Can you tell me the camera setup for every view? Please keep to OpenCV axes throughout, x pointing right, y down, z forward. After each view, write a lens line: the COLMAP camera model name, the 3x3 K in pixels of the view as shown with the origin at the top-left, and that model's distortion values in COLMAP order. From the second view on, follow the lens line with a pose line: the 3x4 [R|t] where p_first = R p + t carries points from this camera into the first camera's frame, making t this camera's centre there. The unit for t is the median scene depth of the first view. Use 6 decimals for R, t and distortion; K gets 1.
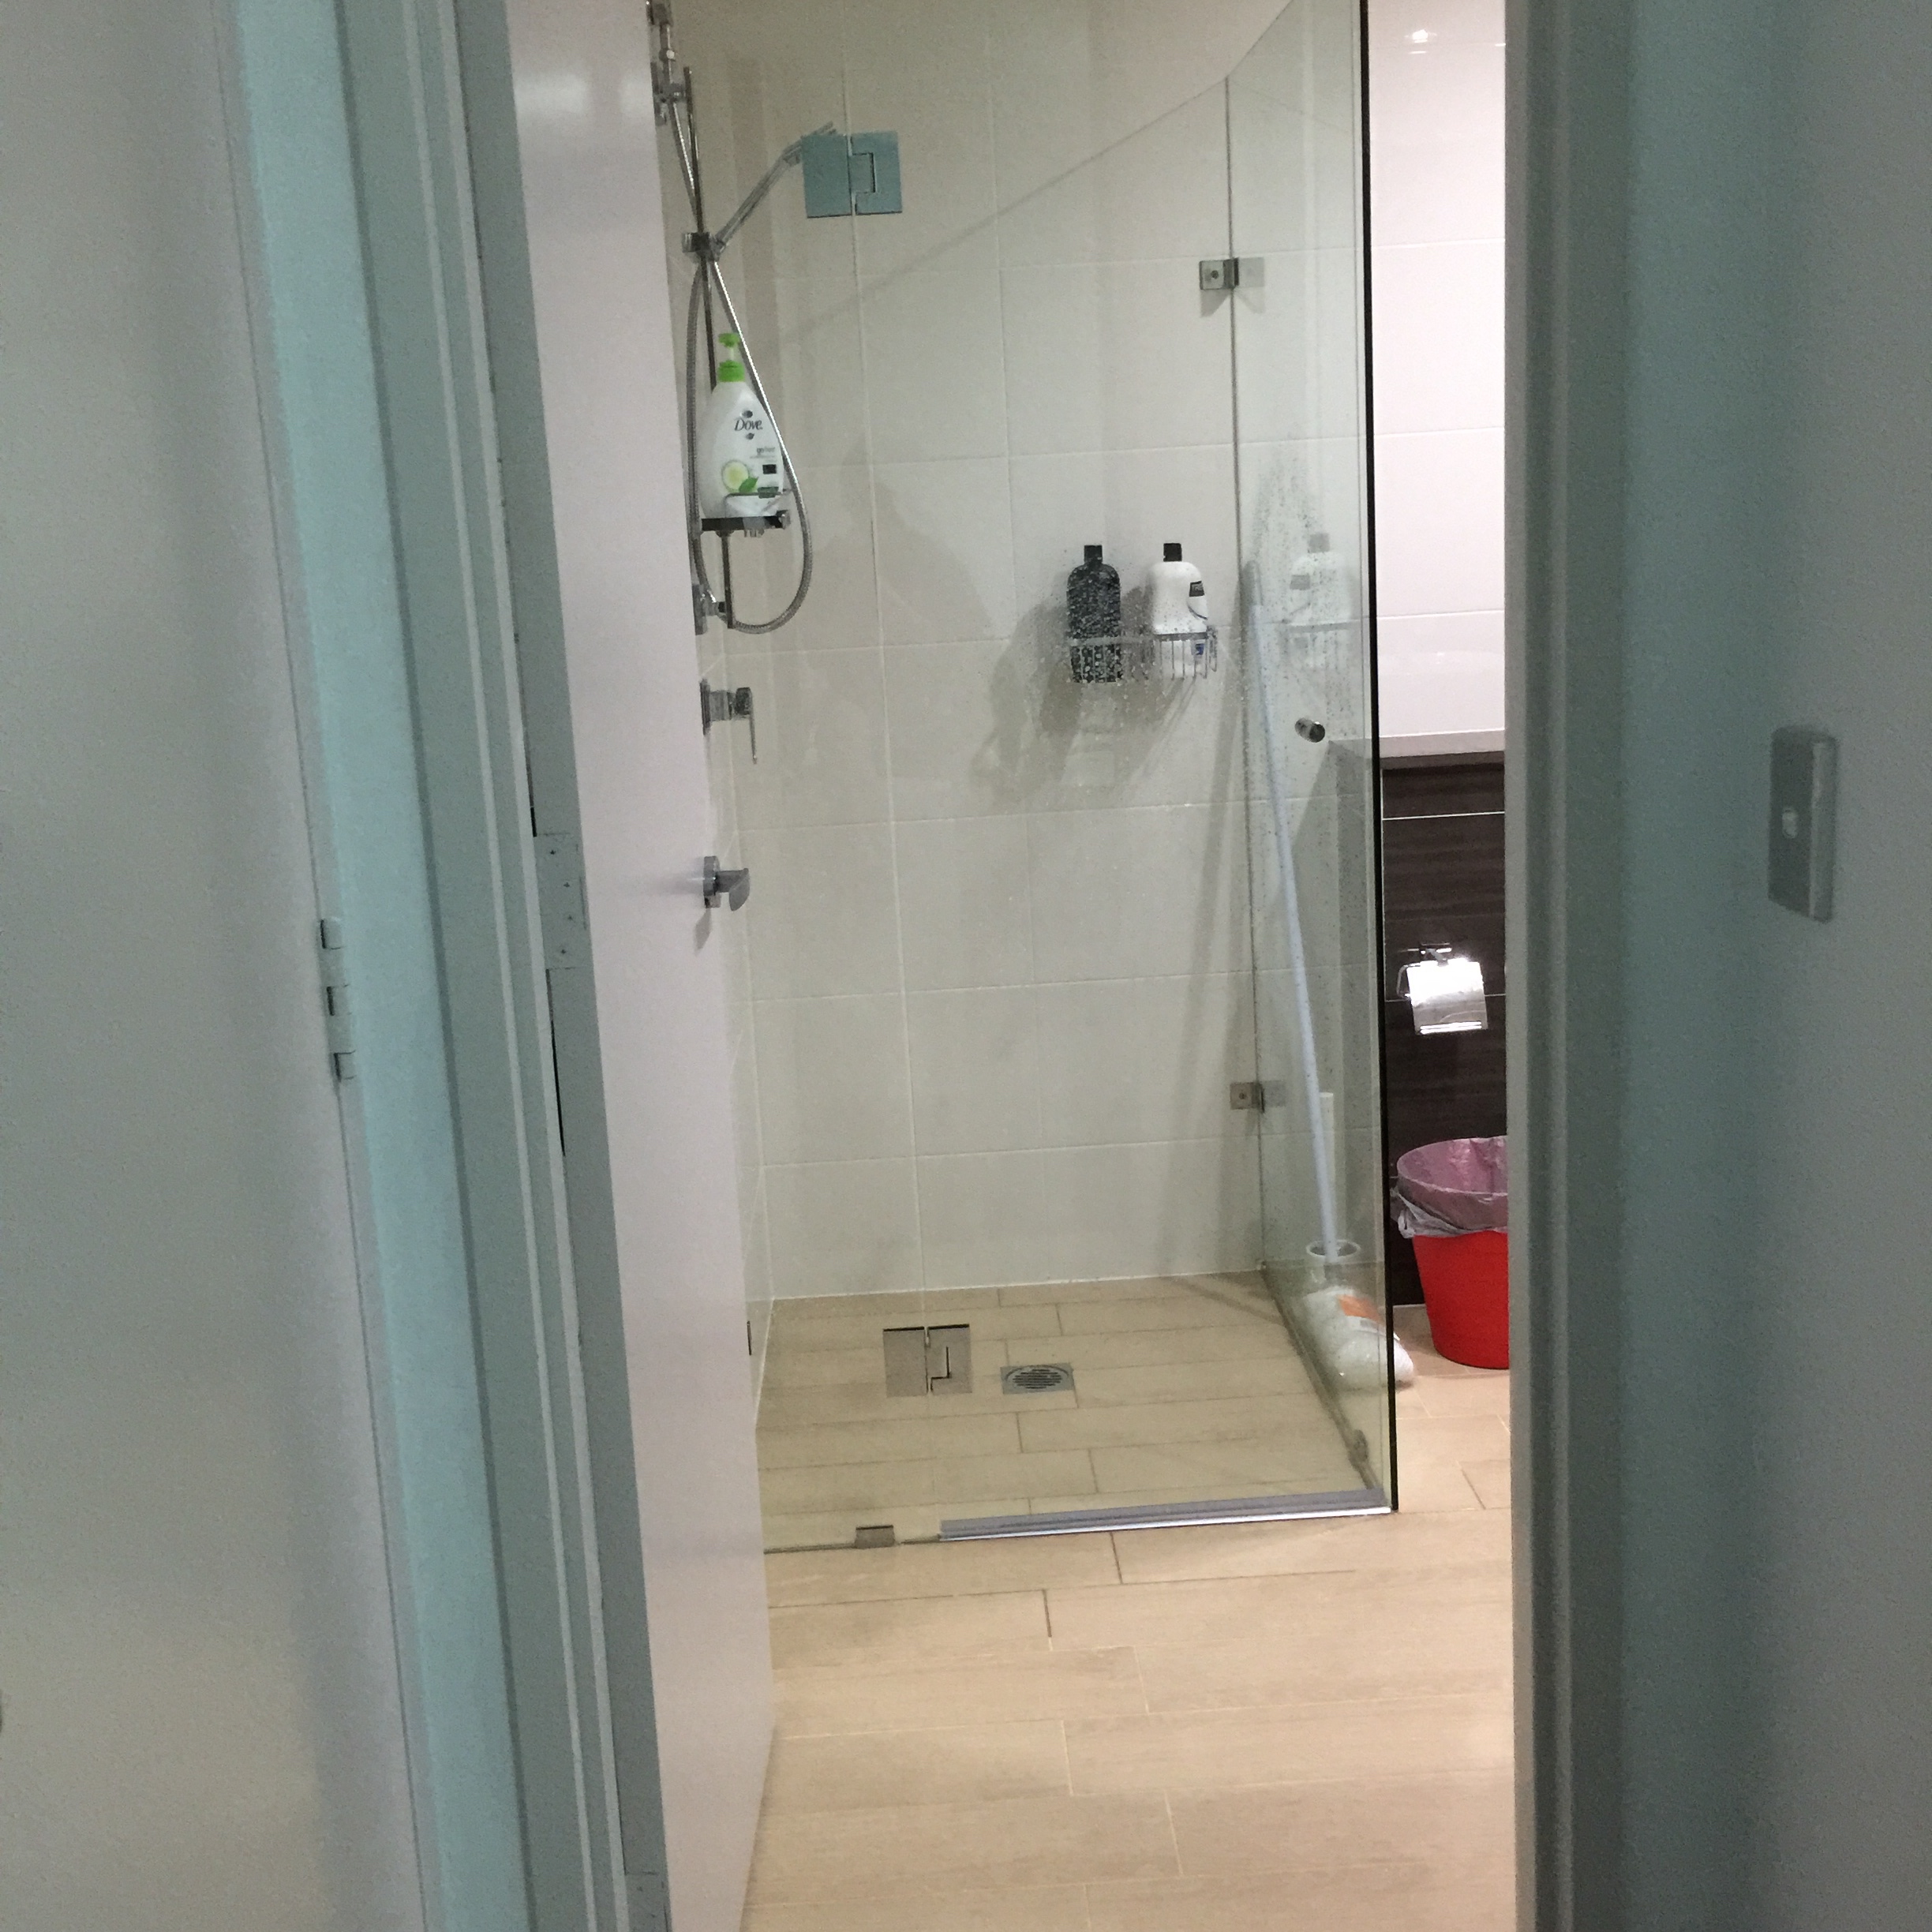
lens RADIAL K [[2178.5, 0, 966.0], [0, 2178.5, 966.0], [0, 0, 1]] dist [0.001141, -0.025741]
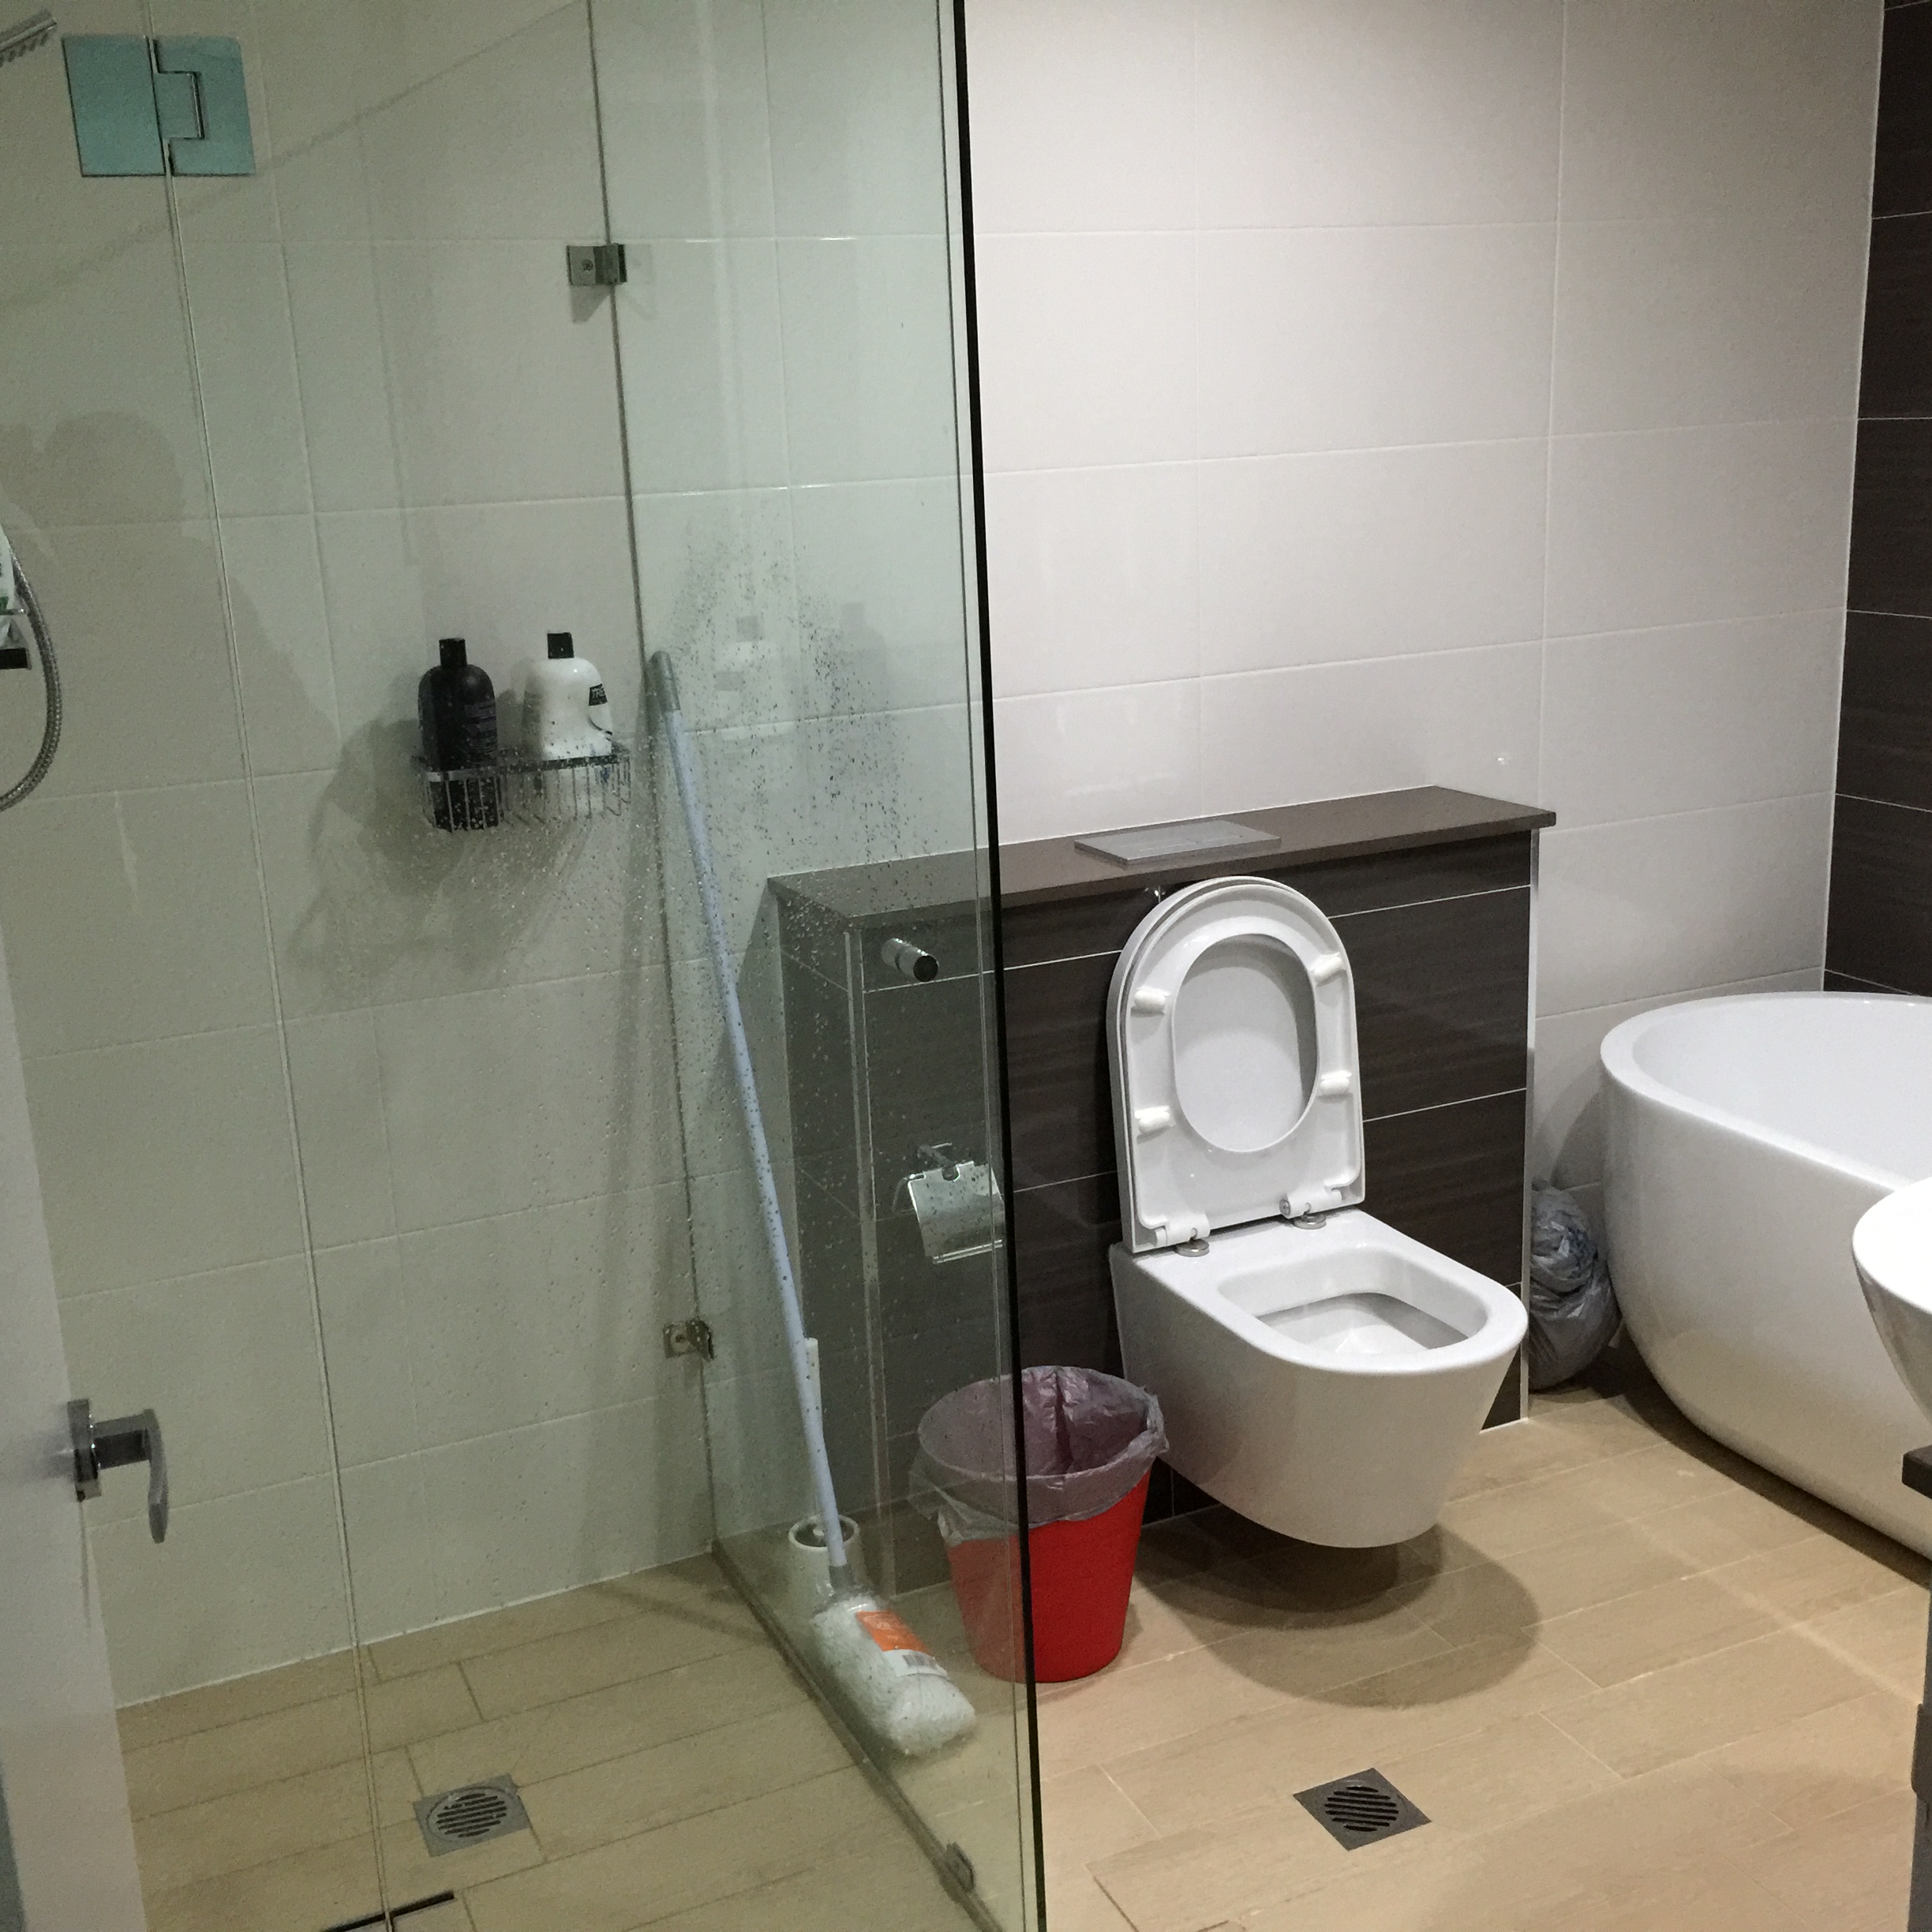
lens RADIAL K [[2178.5, 0, 966.0], [0, 2178.5, 966.0], [0, 0, 1]] dist [0.001141, -0.025741]
pose [[0.924372, -0.076763, 0.373689, -0.060557], [0.067609, 0.997004, 0.037565, -0.100280], [-0.375453, -0.009459, 0.926793, 0.268139]]
